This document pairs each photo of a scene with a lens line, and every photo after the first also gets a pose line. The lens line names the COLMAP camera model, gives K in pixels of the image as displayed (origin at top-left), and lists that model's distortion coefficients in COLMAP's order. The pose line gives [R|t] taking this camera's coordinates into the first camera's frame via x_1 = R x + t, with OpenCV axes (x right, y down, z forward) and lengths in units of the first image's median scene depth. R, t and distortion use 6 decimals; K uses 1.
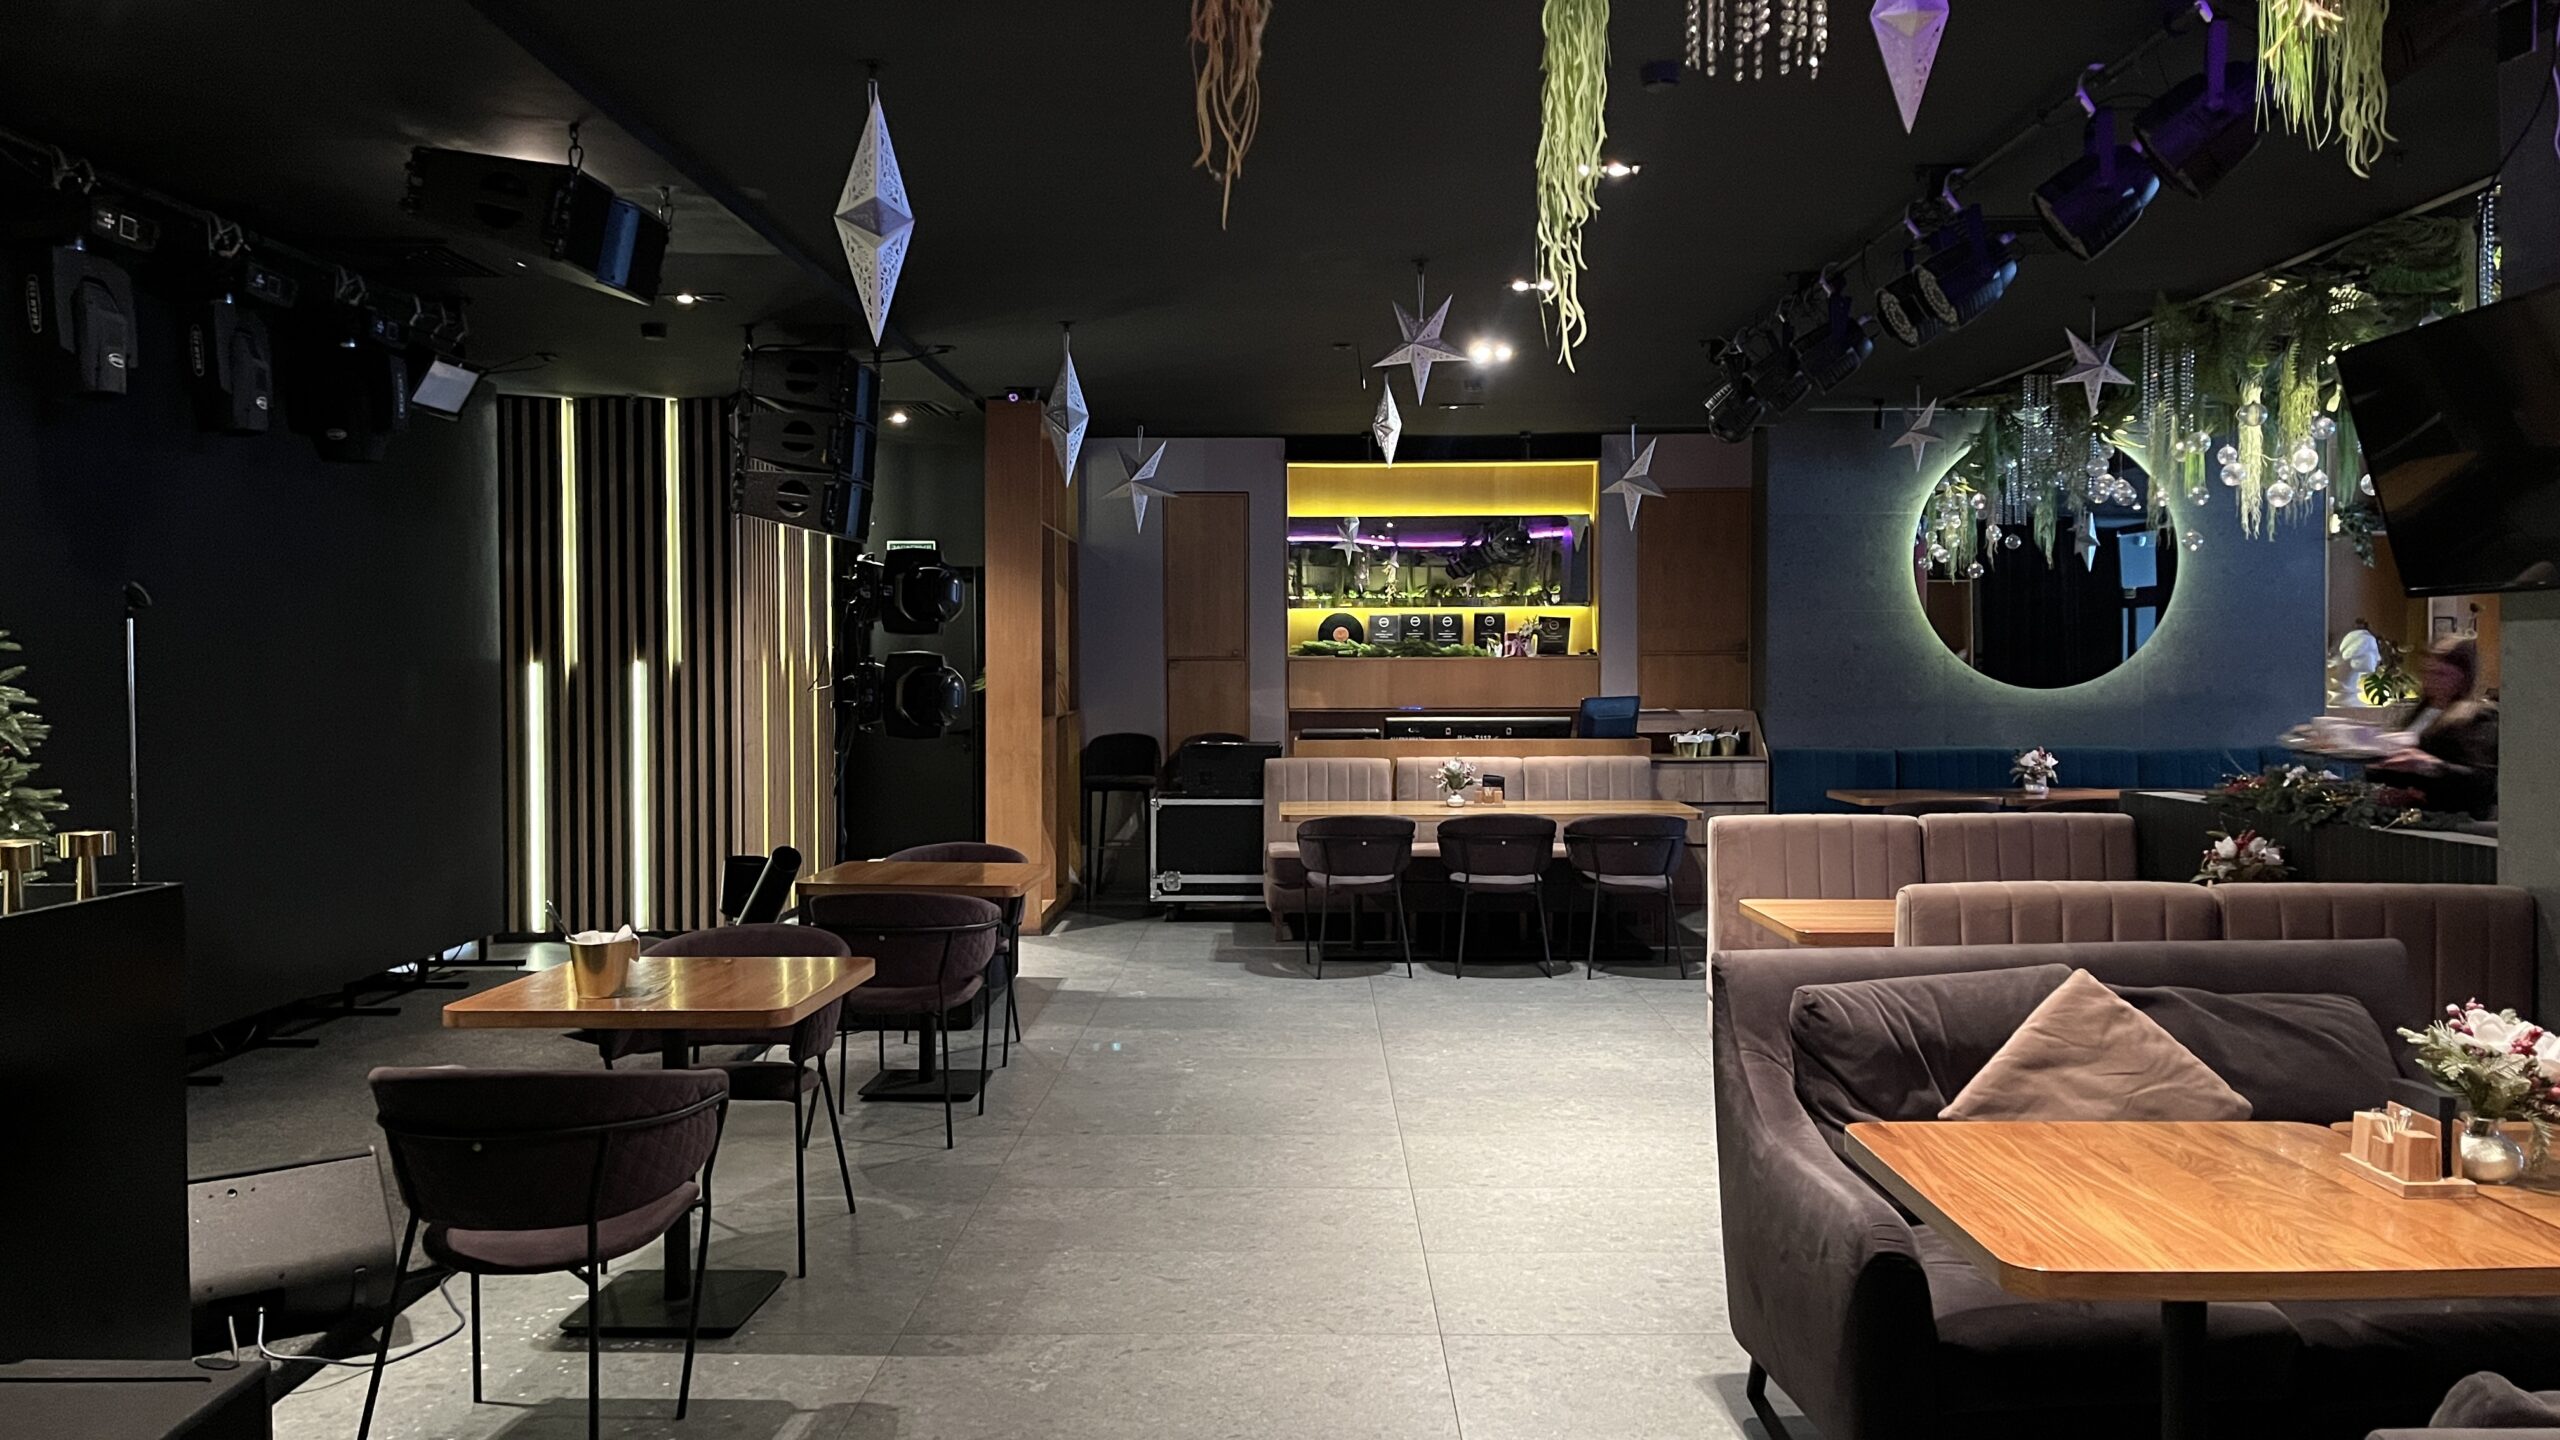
lens RADIAL K [[1929.2, 0, 1293.9], [0, 1929.2, 702.2], [0, 0, 1]] dist [0.070707, -0.079831]
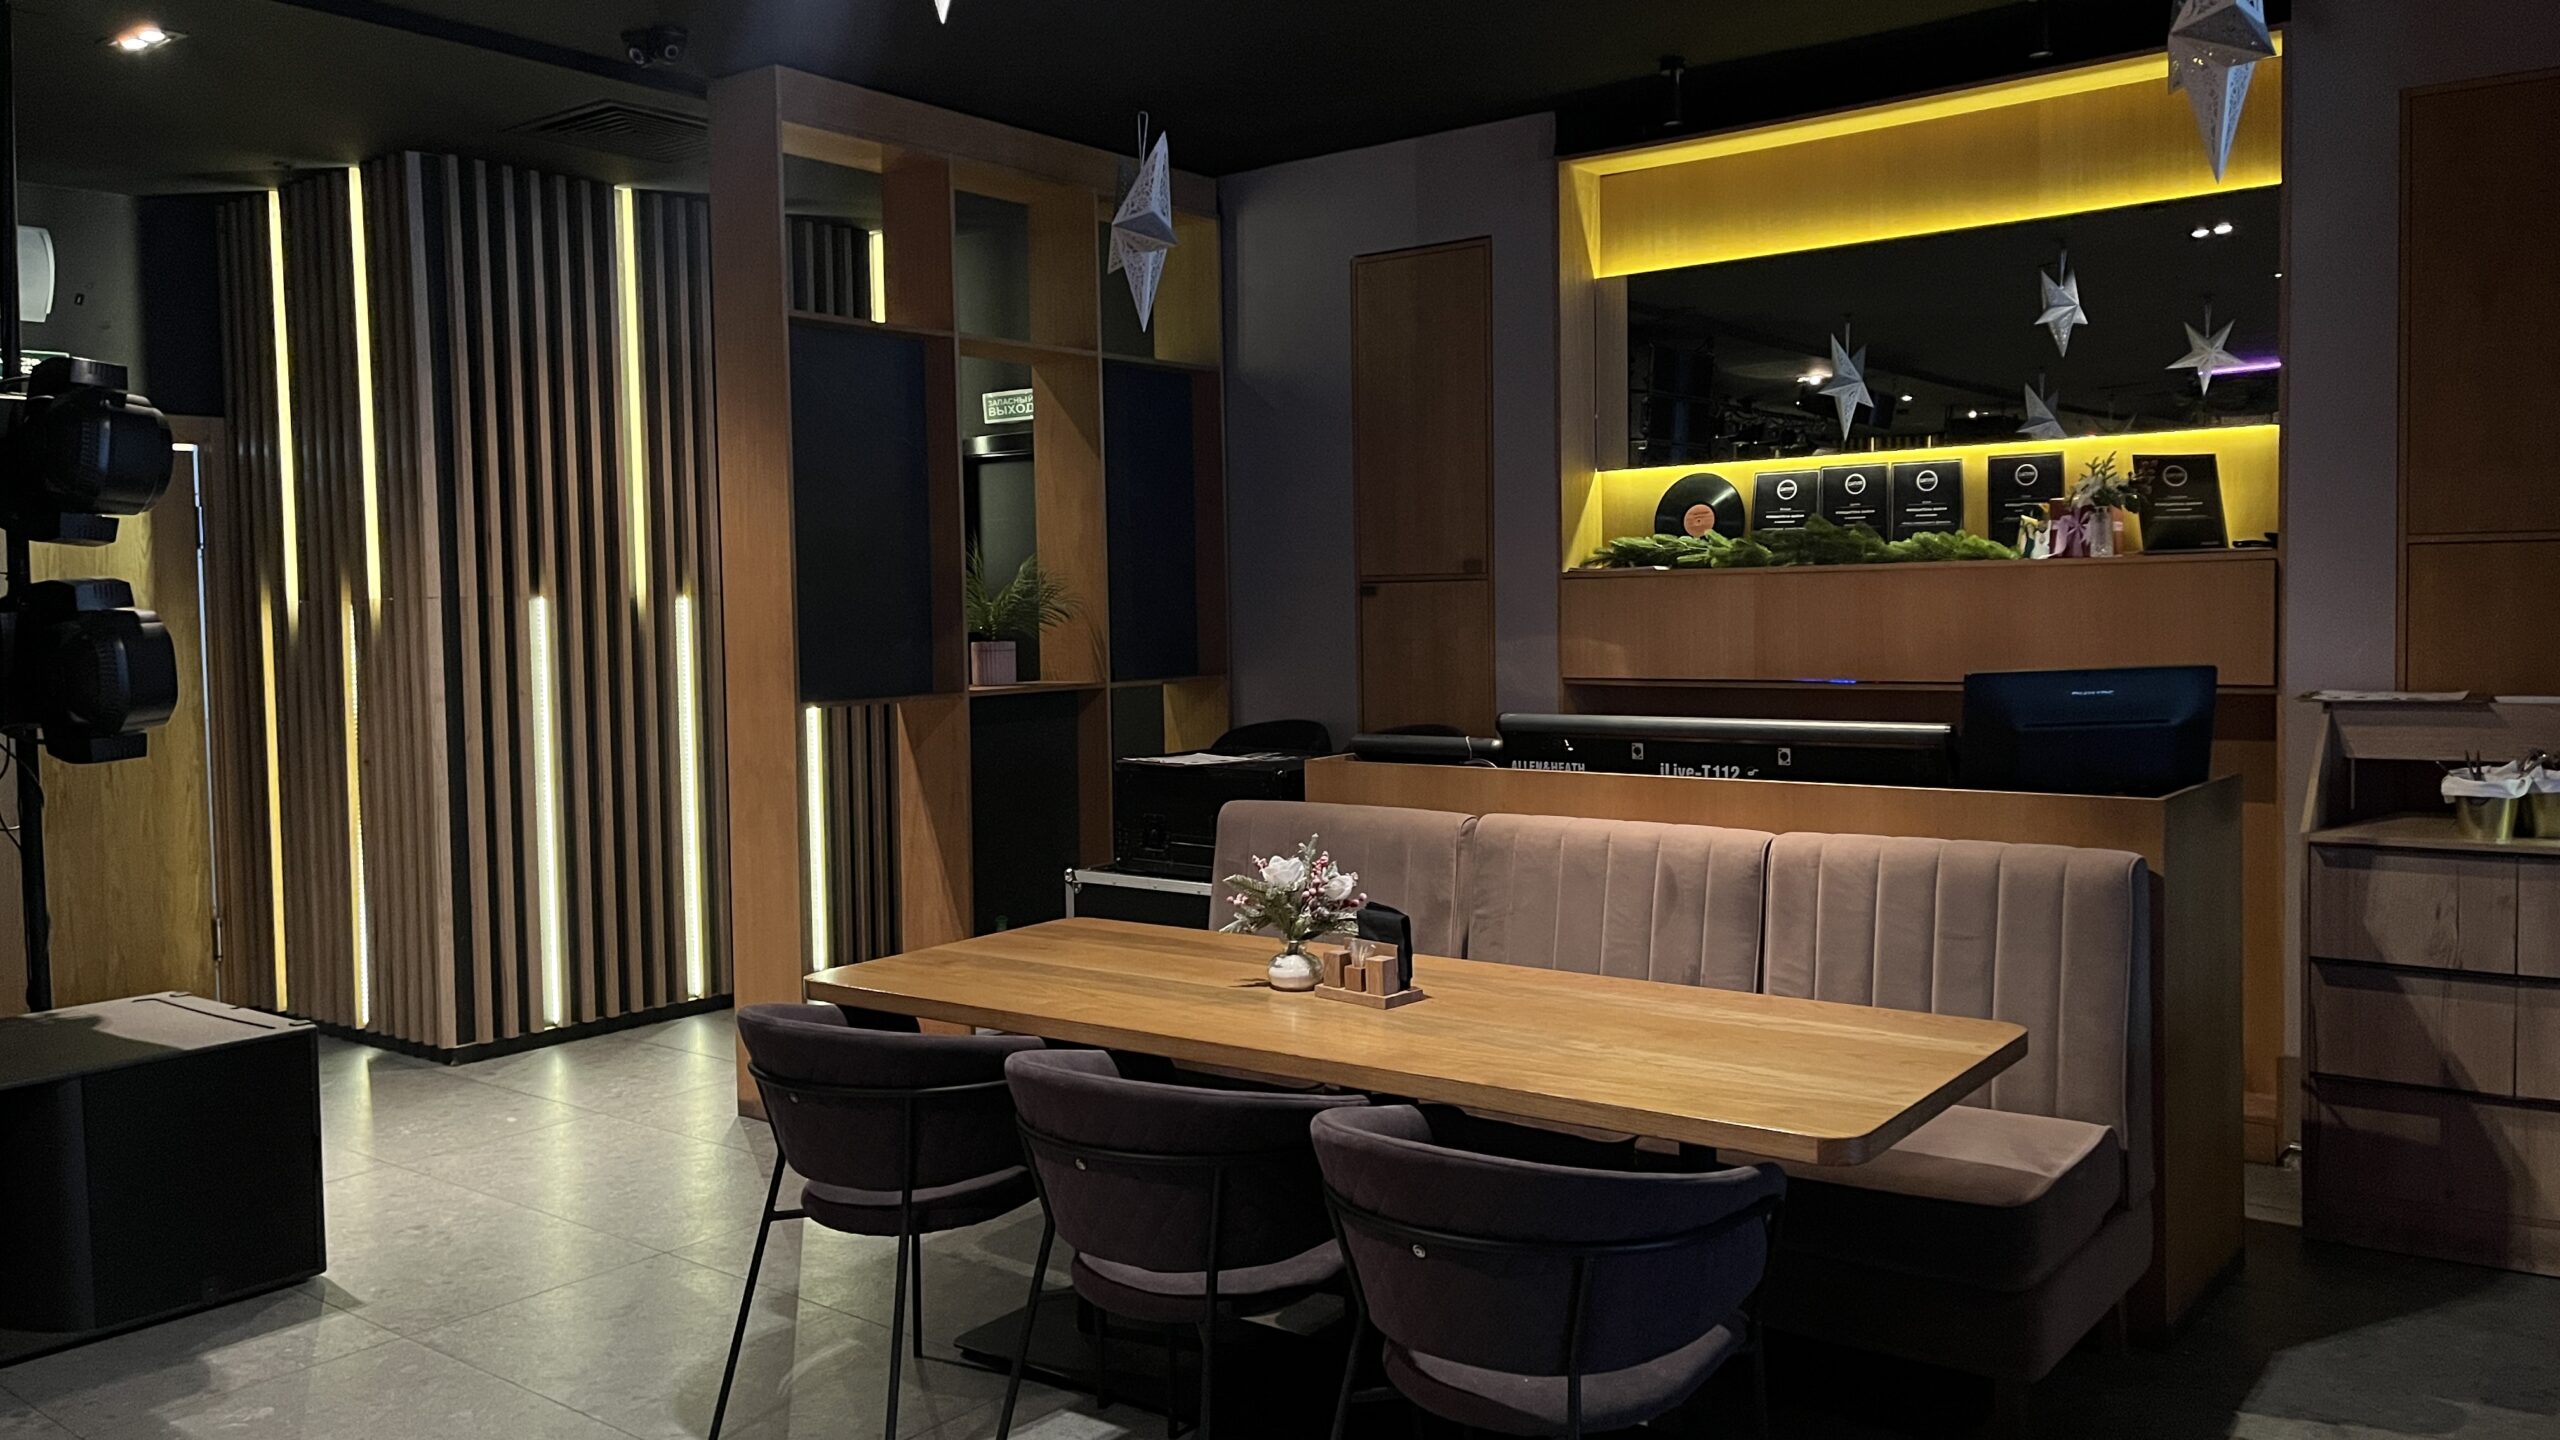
lens RADIAL K [[1929.2, 0, 1266.3], [0, 1929.2, 722.6], [0, 0, 1]] dist [0.070707, -0.079831]
pose [[0.792341, 0.026835, -0.609488, 0.317018], [0.008483, 0.998451, 0.054989, -0.016968], [0.610019, -0.048741, 0.790886, 0.760059]]
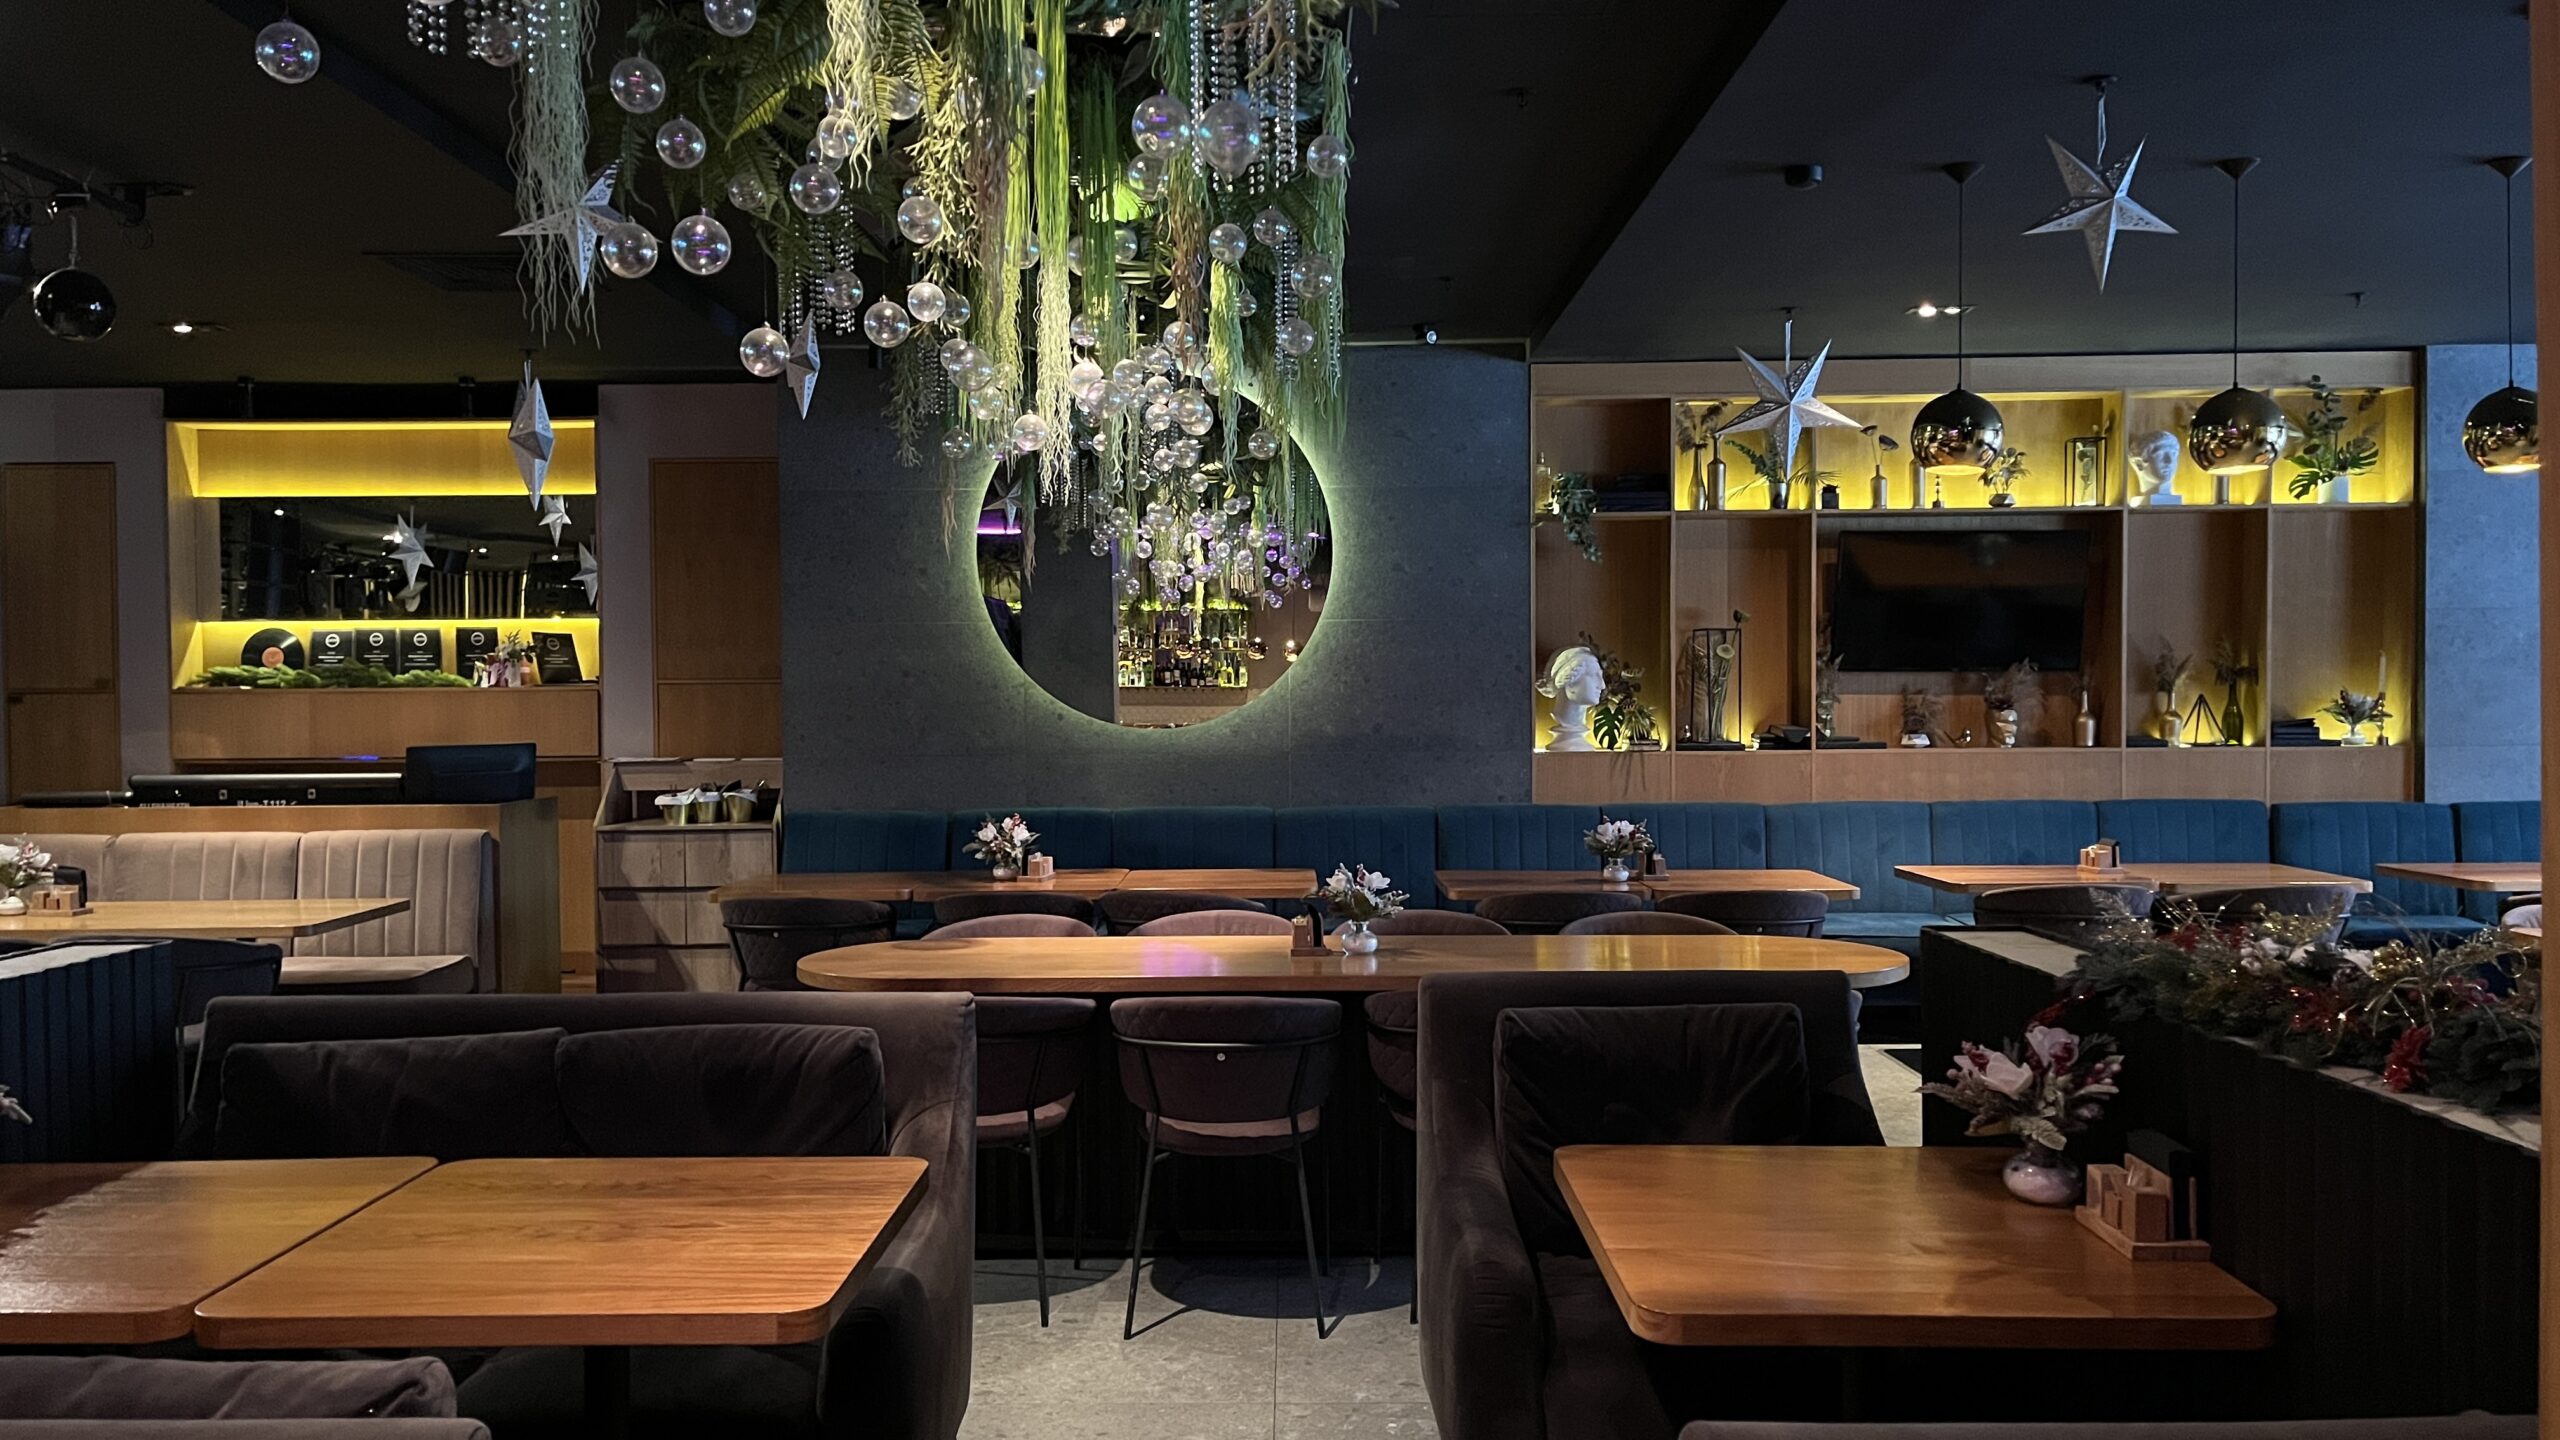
lens RADIAL K [[1929.2, 0, 1282.3], [0, 1929.2, 720.1], [0, 0, 1]] dist [0.070707, -0.079831]
pose [[0.999908, -0.004604, 0.012786, 0.550417], [0.004557, 0.999983, 0.003762, -0.016394], [-0.012804, -0.003704, 0.999911, 0.333780]]
